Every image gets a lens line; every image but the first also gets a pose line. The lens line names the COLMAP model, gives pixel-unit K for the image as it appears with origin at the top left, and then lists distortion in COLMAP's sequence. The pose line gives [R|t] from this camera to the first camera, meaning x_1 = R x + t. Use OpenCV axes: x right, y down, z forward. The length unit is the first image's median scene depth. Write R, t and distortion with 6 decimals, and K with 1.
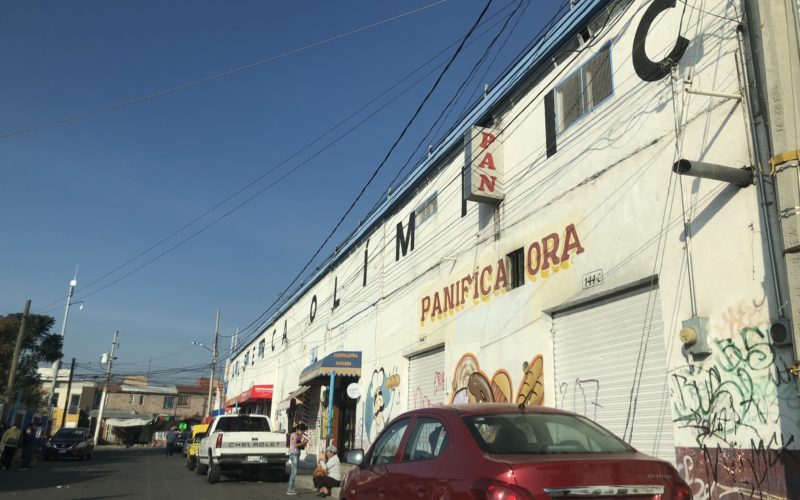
lens RADIAL K [[670.5, 0, 400.3], [0, 670.5, 250.5], [0, 0, 1]] dist [0.012769, 0.011330]
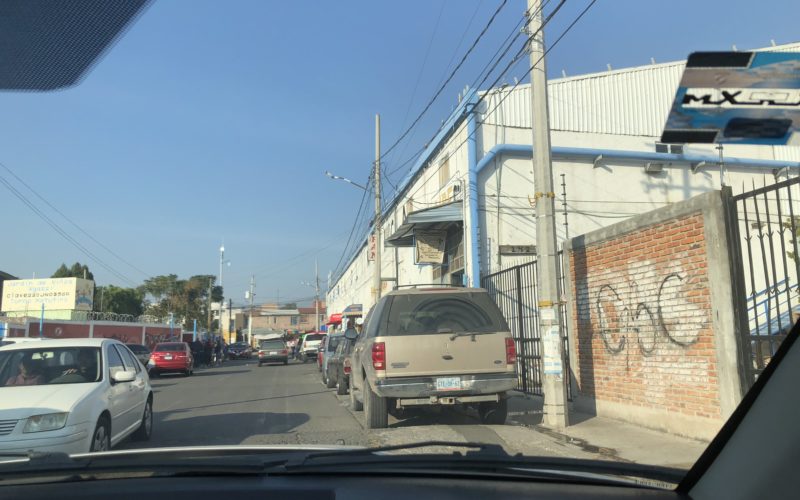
lens RADIAL K [[670.5, 0, 399.6], [0, 670.5, 249.6], [0, 0, 1]] dist [0.012769, 0.011330]
pose [[0.981870, -0.076297, -0.173525, 0.147890], [0.100115, 0.986056, 0.132931, -0.098820], [0.160963, -0.147894, 0.975817, -0.361068]]
